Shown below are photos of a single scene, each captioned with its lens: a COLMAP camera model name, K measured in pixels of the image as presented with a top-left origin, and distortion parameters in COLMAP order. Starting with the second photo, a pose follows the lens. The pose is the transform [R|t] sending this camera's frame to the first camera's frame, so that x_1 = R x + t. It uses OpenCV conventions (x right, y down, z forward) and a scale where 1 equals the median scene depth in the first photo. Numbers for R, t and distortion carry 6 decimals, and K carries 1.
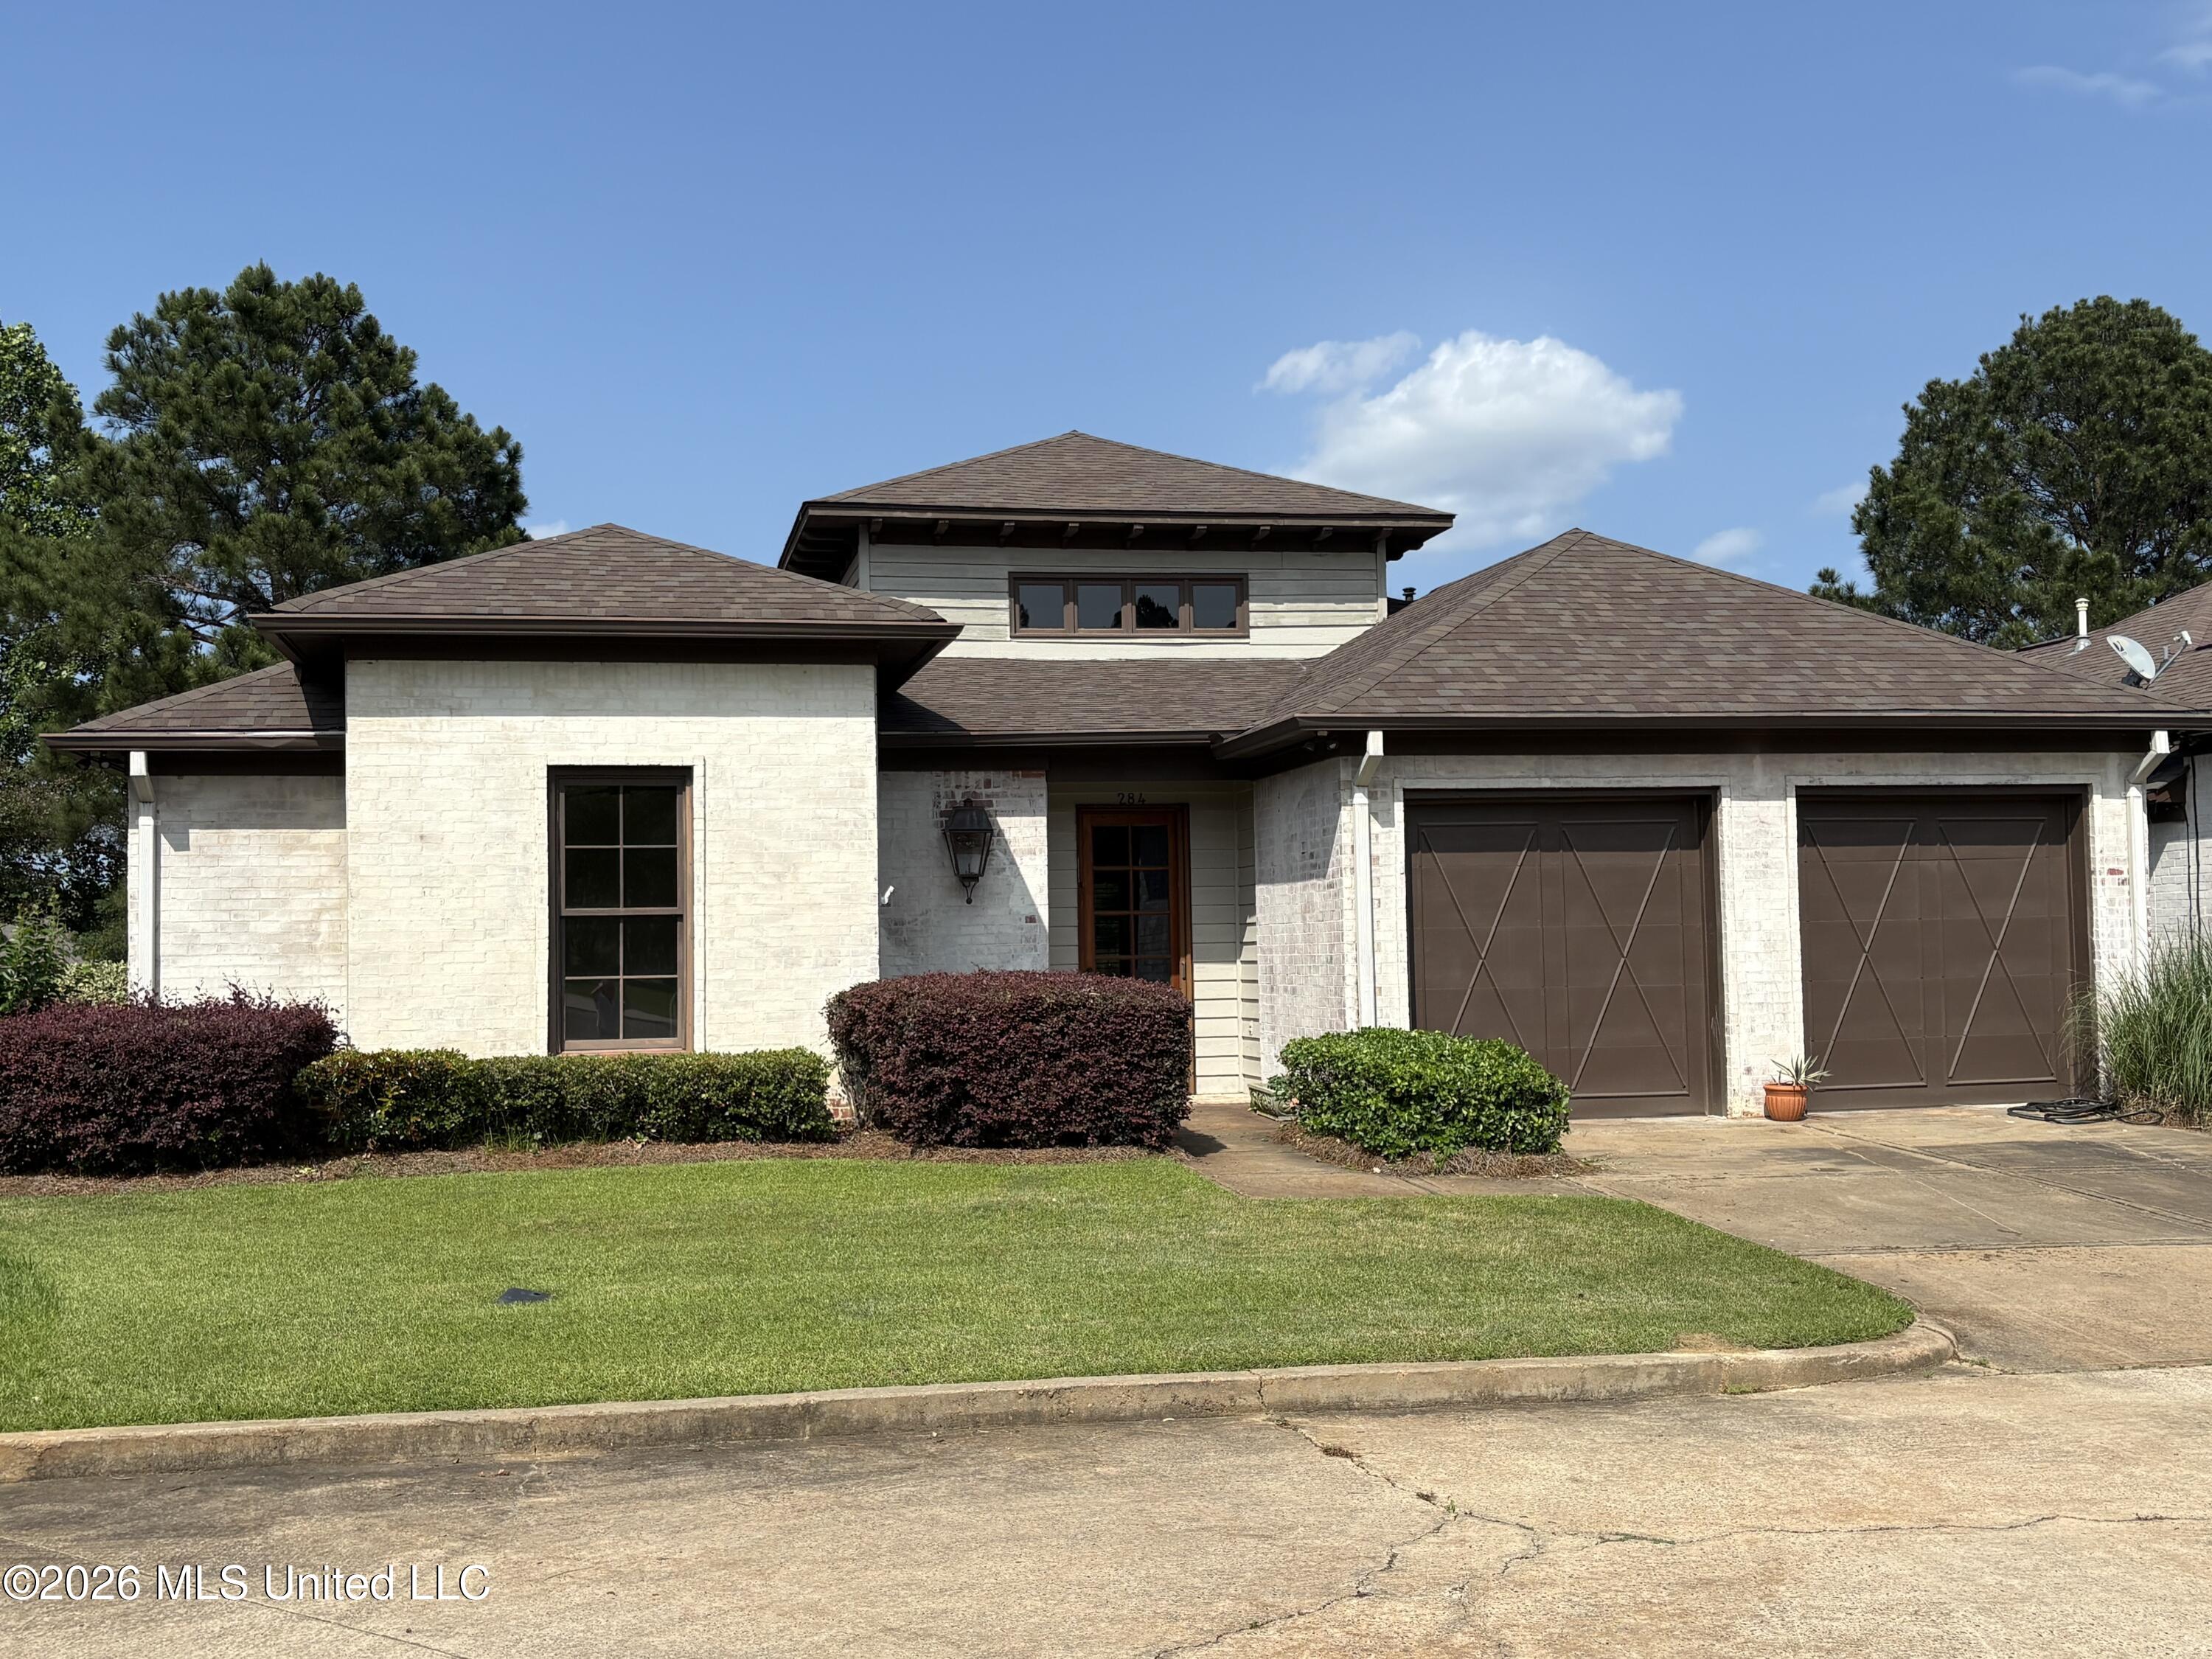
lens RADIAL K [[2572.4, 0, 1100.0], [0, 2572.4, 855.9], [0, 0, 1]] dist [0.186811, -0.679540]
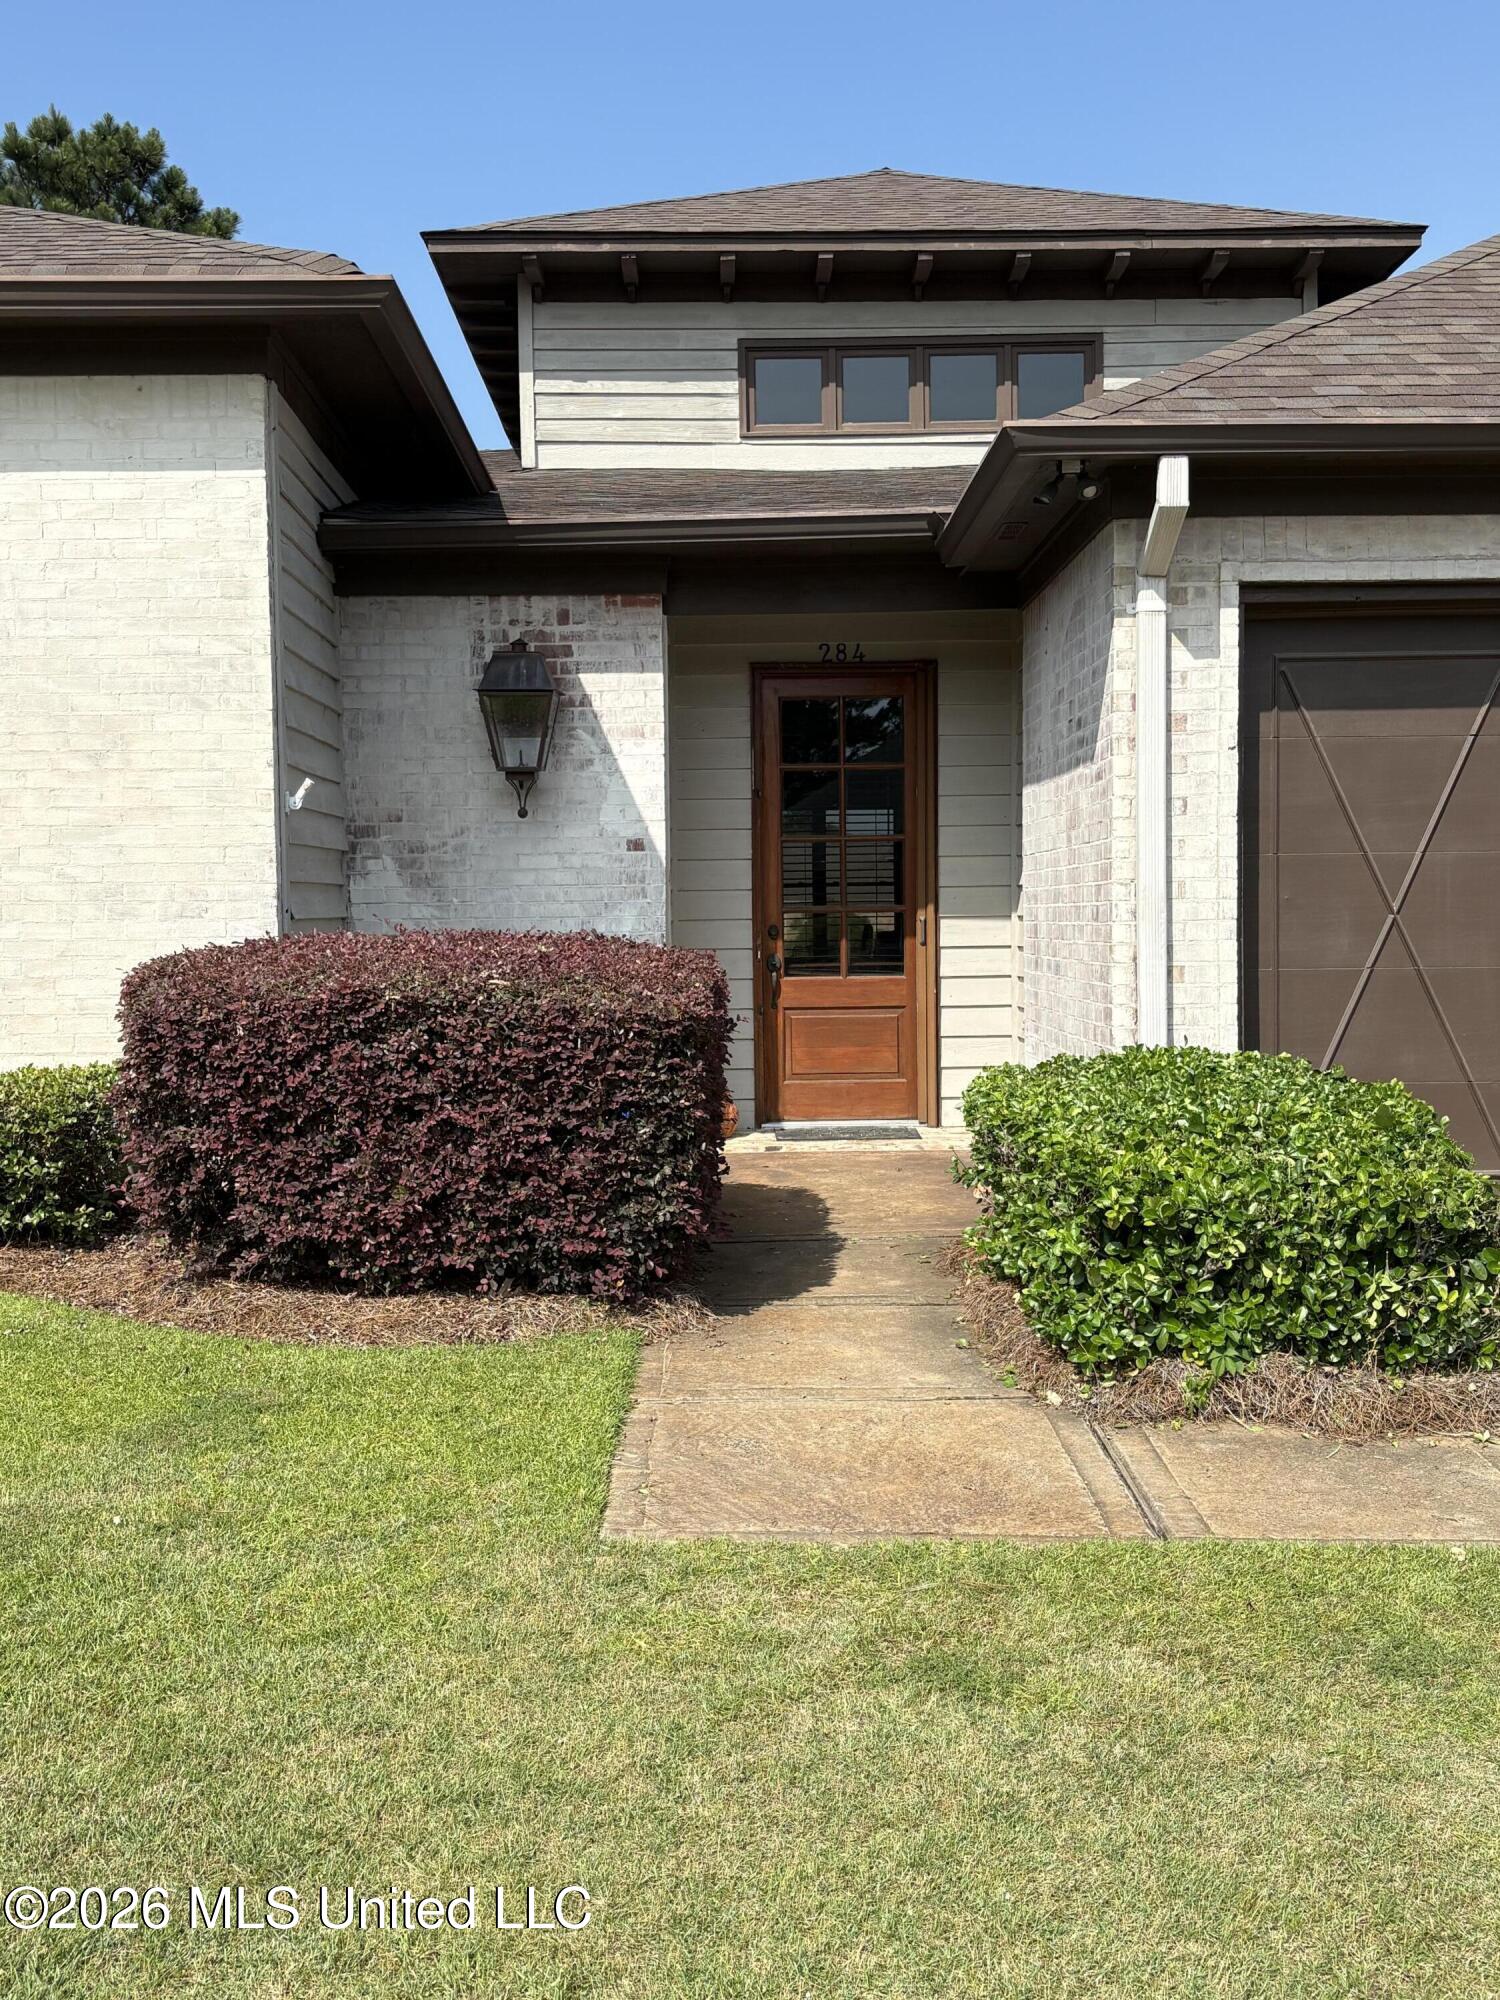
lens RADIAL K [[2325.8, 0, 695.6], [0, 2325.8, 1045.9], [0, 0, 1]] dist [0.186811, -0.679540]
pose [[0.981470, 0.018226, -0.190745, 0.116762], [0.000404, 0.995267, 0.097178, 0.023344], [0.191614, -0.095454, 0.976818, 0.582777]]
